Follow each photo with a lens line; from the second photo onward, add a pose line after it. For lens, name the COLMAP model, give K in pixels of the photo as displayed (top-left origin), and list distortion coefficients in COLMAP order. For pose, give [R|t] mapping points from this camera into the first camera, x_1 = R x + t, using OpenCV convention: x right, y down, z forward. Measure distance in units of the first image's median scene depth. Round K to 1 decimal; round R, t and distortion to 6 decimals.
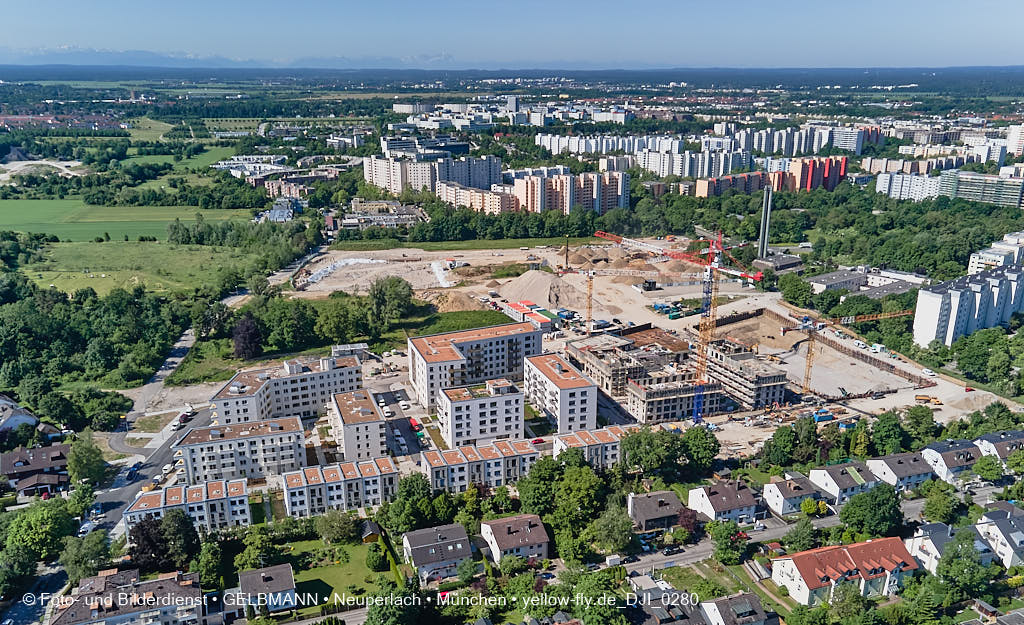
lens RADIAL K [[865.7, 0, 513.4], [0, 865.7, 382.8], [0, 0, 1]] dist [0.032771, 0.014594]
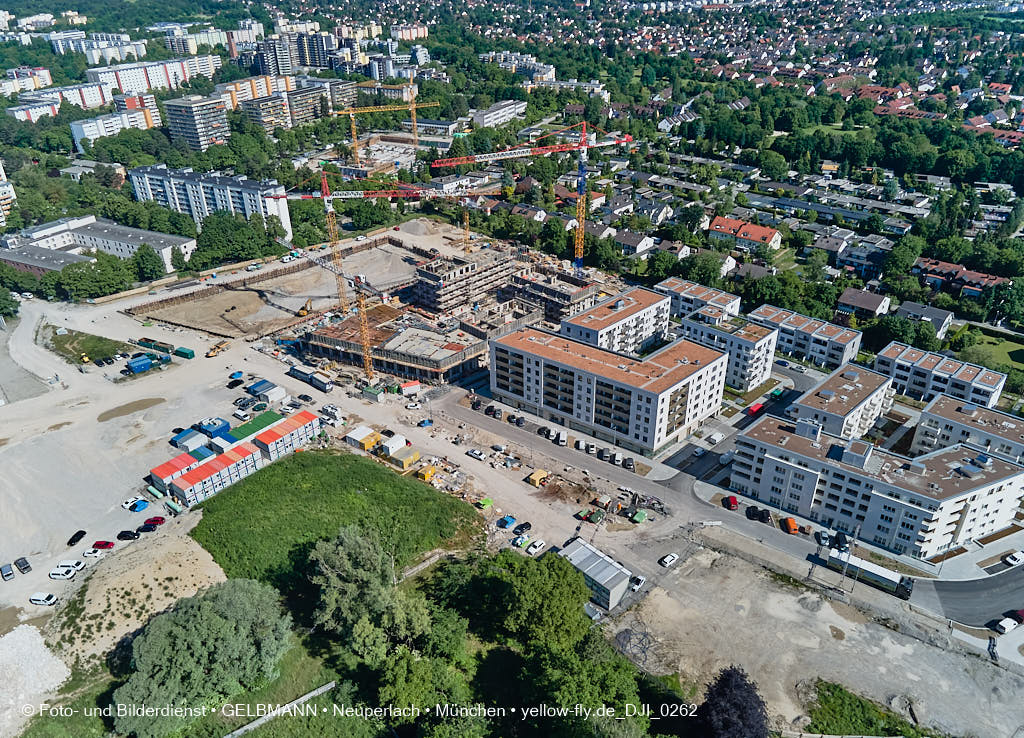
lens RADIAL K [[728.0, 0, 525.6], [0, 728.0, 378.9], [0, 0, 1]] dist [0.034519, -0.002075]
pose [[-0.456561, -0.440651, 0.772903, -0.369748], [0.303853, 0.739267, 0.600963, -0.314184], [-0.836197, 0.509225, -0.203627, 0.883495]]
